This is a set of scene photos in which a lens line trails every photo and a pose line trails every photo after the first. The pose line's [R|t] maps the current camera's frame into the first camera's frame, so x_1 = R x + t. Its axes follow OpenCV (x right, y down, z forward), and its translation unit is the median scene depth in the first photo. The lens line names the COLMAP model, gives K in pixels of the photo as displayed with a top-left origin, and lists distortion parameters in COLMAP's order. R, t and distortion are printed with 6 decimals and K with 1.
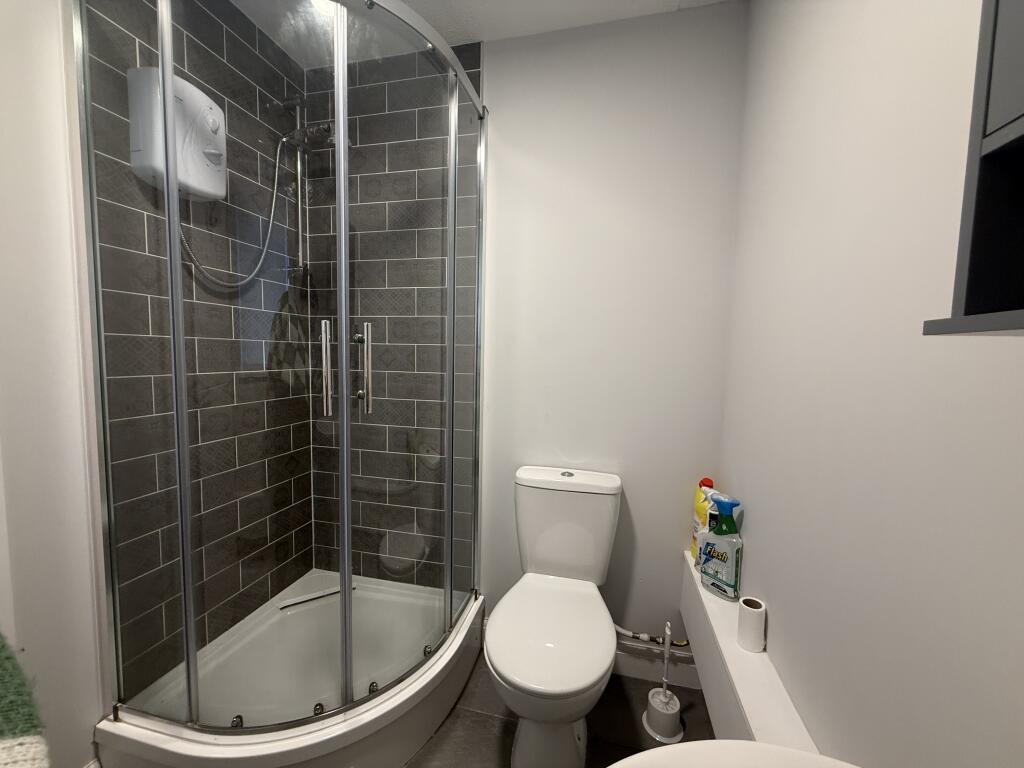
lens RADIAL K [[407.6, 0, 510.6], [0, 407.6, 383.6], [0, 0, 1]] dist [-0.000043, 0.000402]
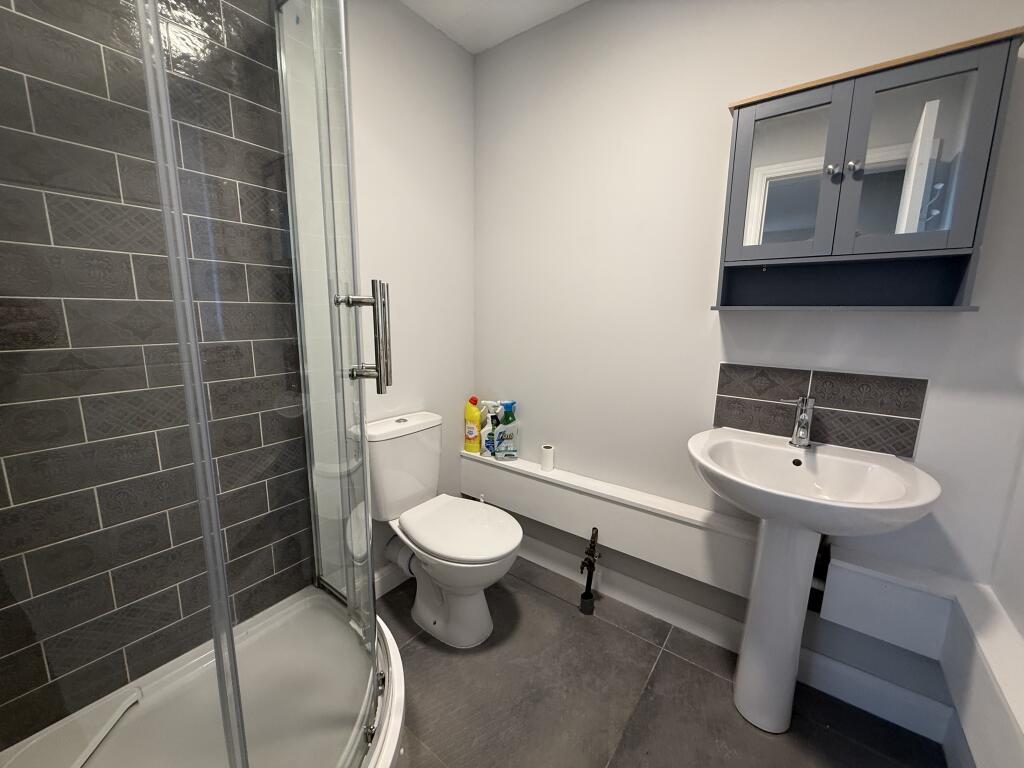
lens RADIAL K [[407.6, 0, 510.6], [0, 407.6, 383.6], [0, 0, 1]] dist [-0.000043, 0.000402]
pose [[0.397178, -0.178313, 0.900252, -0.892014], [0.063077, 0.983927, 0.167058, -0.056606], [-0.915571, -0.009567, 0.402042, 0.332400]]
